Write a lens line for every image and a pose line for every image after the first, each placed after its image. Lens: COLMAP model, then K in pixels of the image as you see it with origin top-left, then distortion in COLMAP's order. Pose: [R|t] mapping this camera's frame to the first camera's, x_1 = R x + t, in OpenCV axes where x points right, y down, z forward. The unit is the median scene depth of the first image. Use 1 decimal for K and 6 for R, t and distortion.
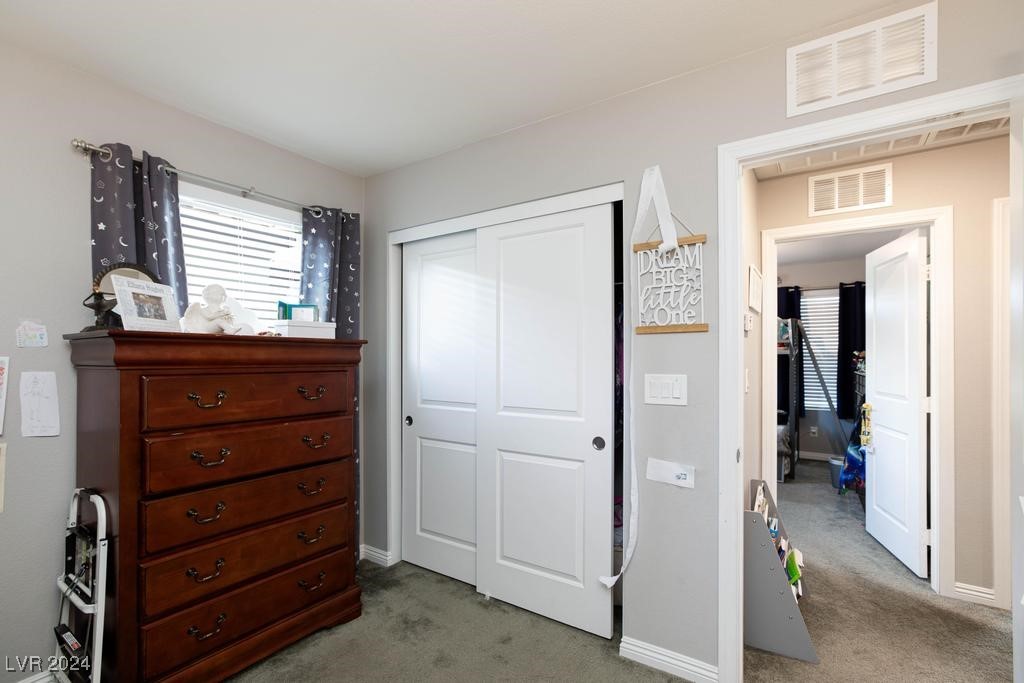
lens RADIAL K [[471.6, 0, 510.8], [0, 471.6, 348.3], [0, 0, 1]] dist [0.007031, 0.004138]
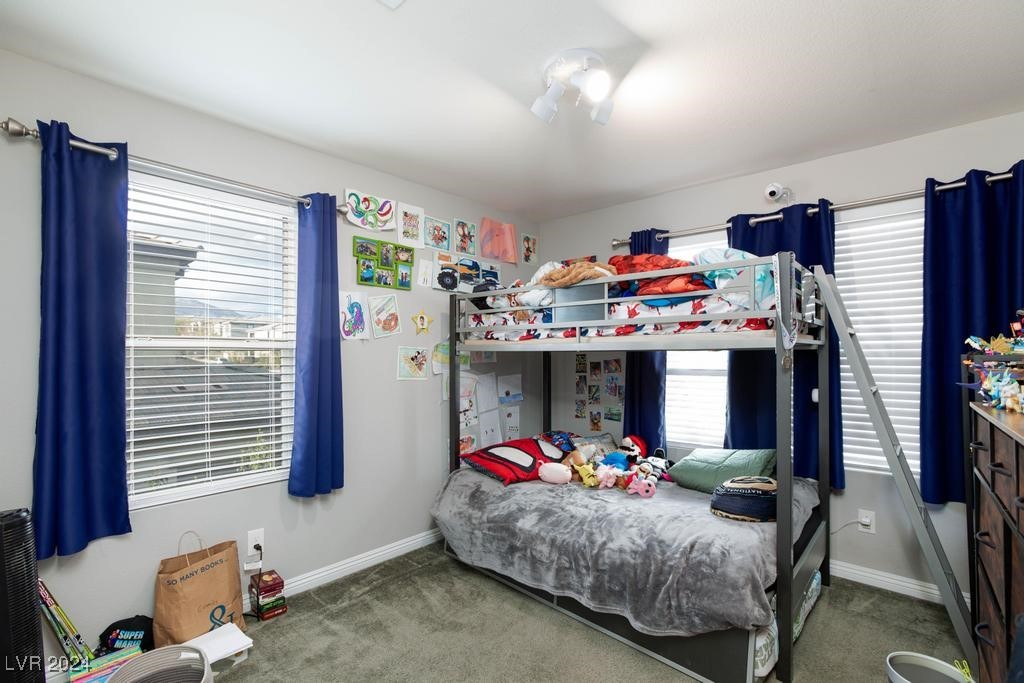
lens RADIAL K [[471.6, 0, 512.0], [0, 471.6, 344.3], [0, 0, 1]] dist [0.007031, 0.004138]
pose [[0.992499, -0.008764, -0.121938, 0.368718], [0.008230, 0.999954, -0.004883, 0.008720], [0.121975, 0.003842, 0.992526, 0.519943]]
